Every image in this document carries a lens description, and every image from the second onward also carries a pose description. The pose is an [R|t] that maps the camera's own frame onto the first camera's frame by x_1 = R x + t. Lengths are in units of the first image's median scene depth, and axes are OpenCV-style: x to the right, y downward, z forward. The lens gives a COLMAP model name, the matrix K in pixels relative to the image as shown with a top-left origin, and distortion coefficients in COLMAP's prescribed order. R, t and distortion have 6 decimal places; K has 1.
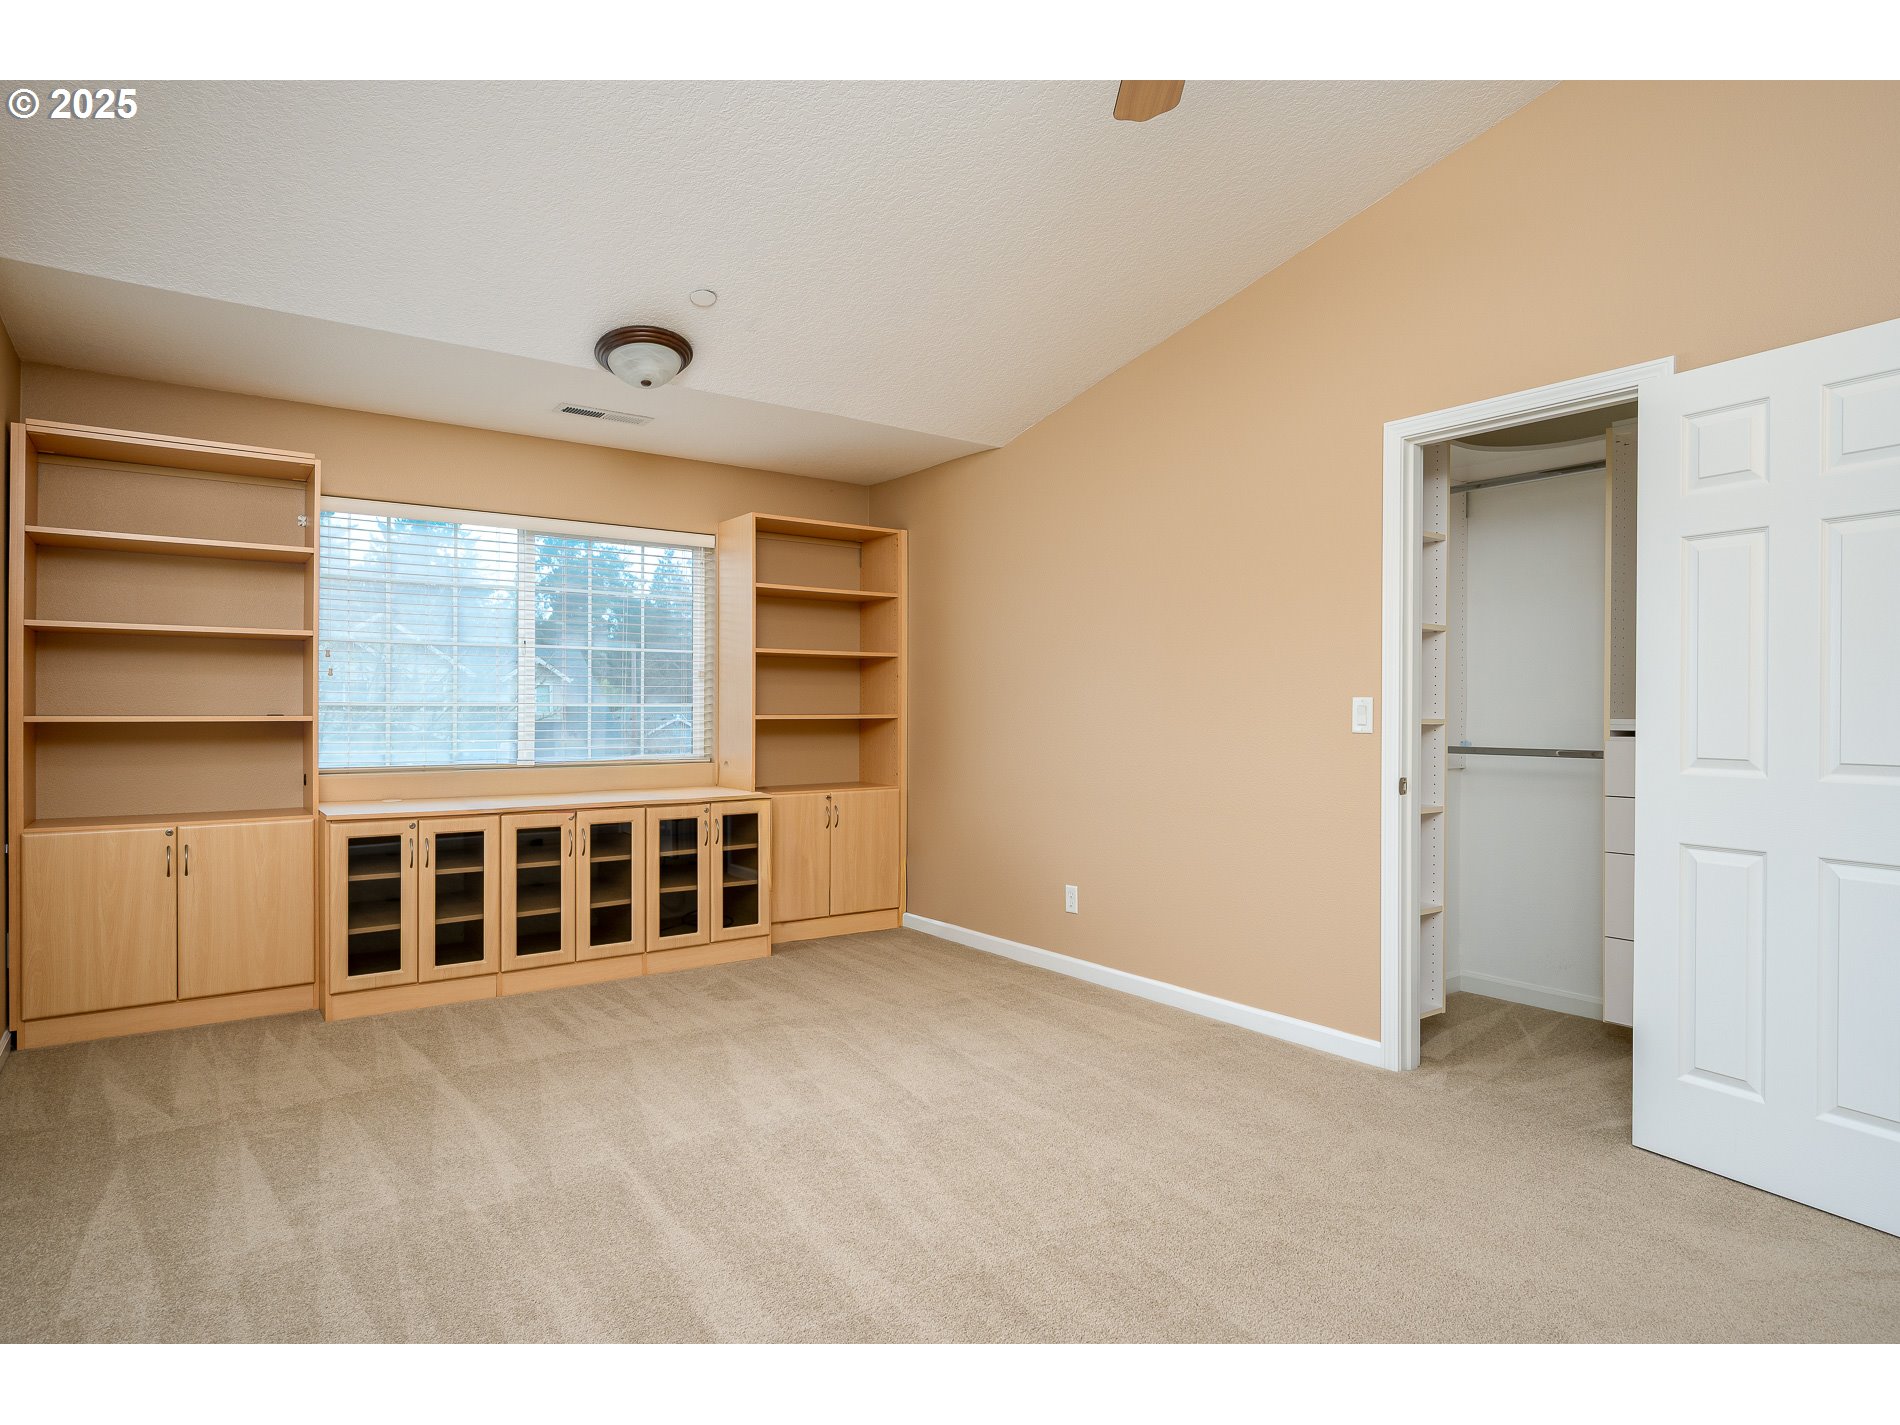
lens RADIAL K [[996.3, 0, 950.0], [0, 996.3, 712.5], [0, 0, 1]] dist [0.001551, 0.000224]
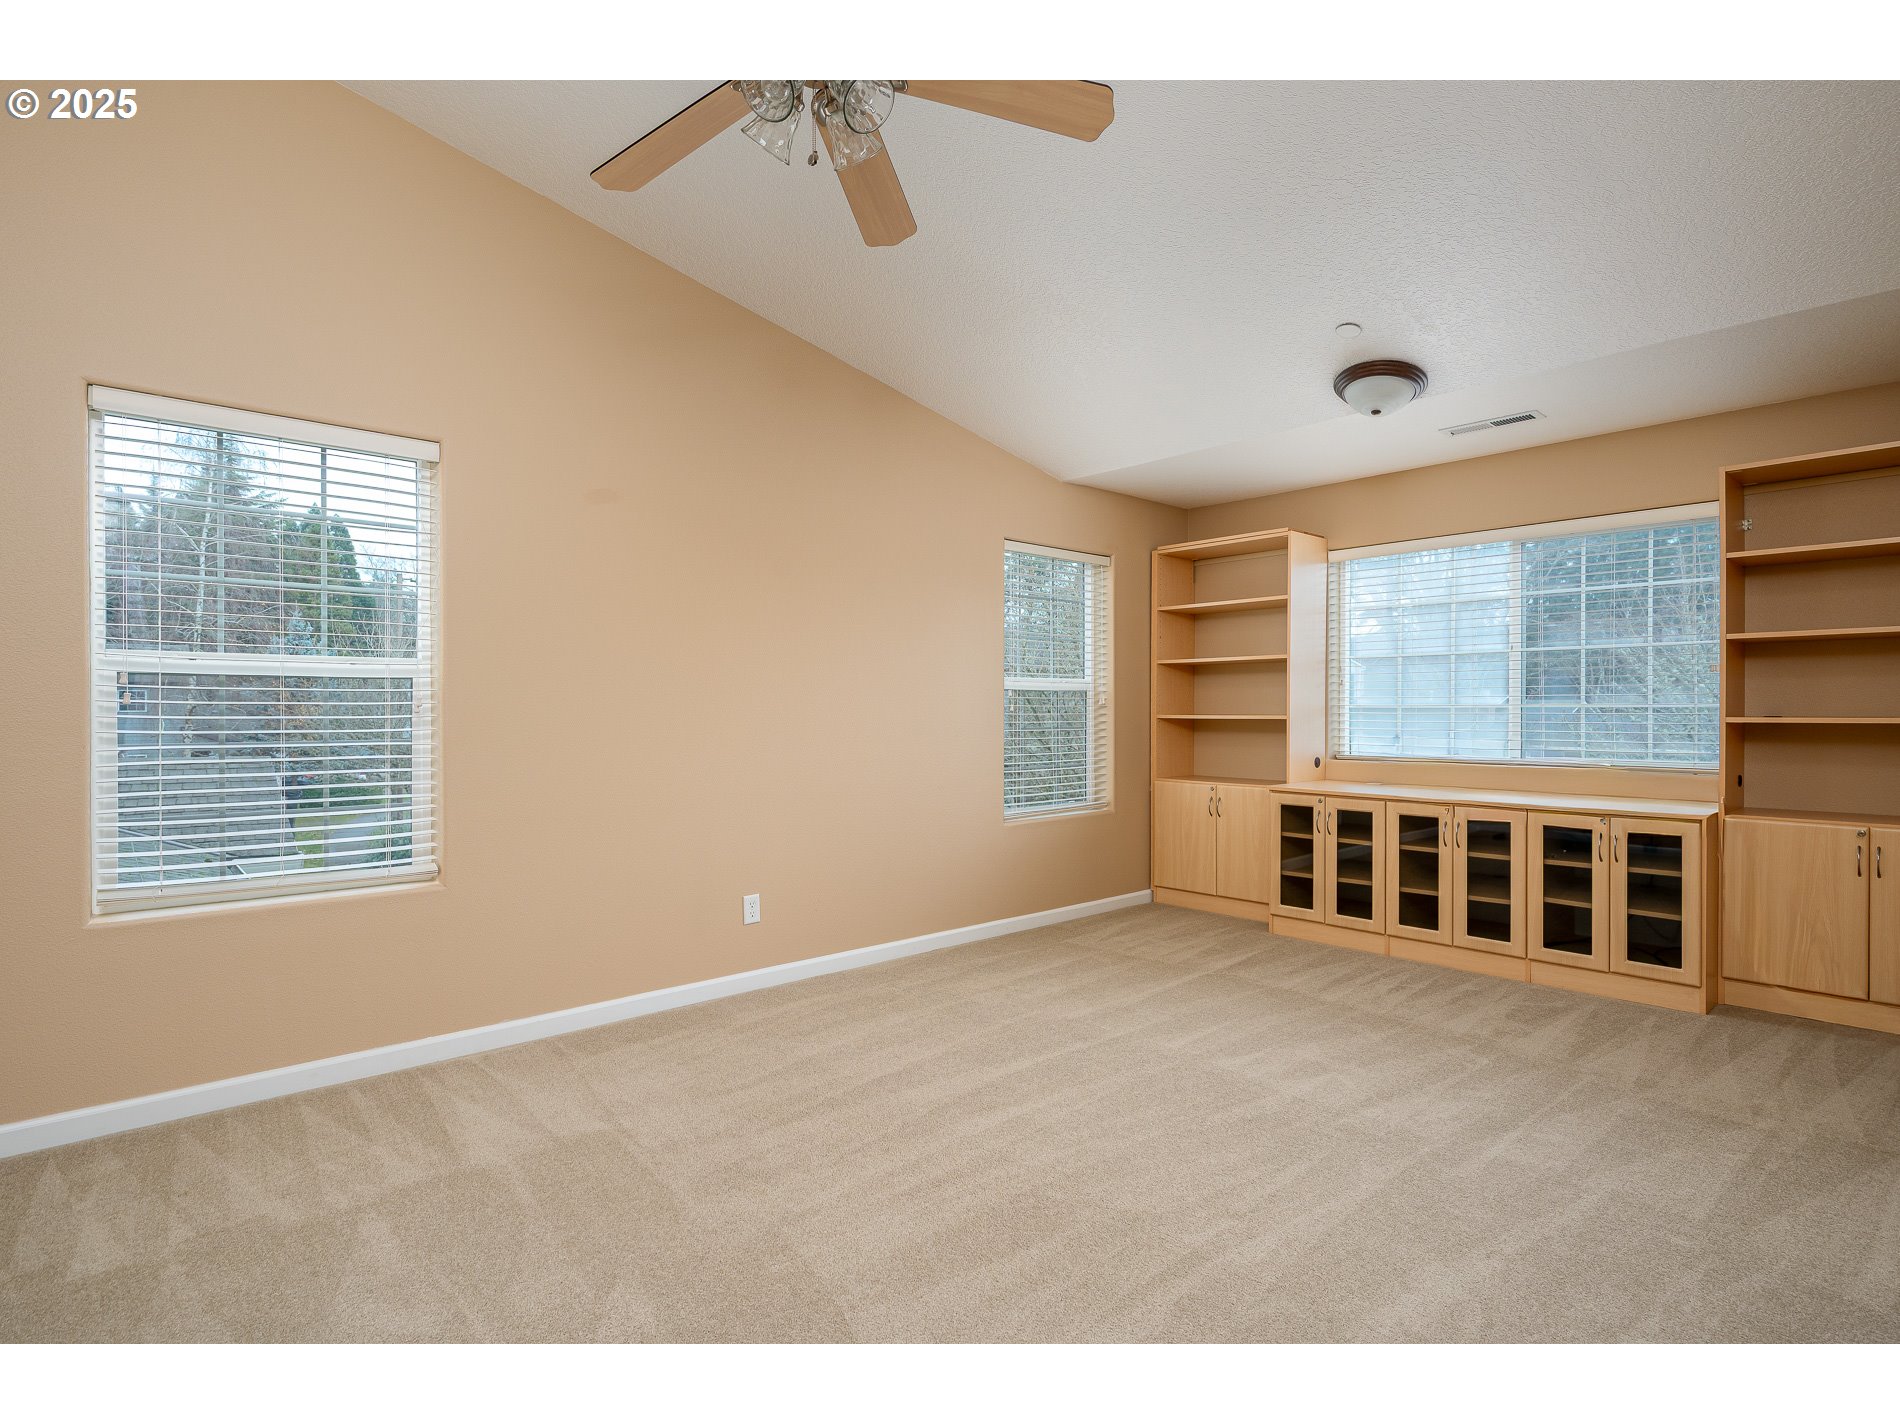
lens RADIAL K [[873.2, 0, 951.9], [0, 873.2, 712.2], [0, 0, 1]] dist [-0.016894, -0.000003]
pose [[0.176032, 0.001157, -0.984384, 0.456576], [-0.002973, 0.999995, 0.000644, -0.000401], [0.984380, 0.002813, 0.176034, 0.311051]]
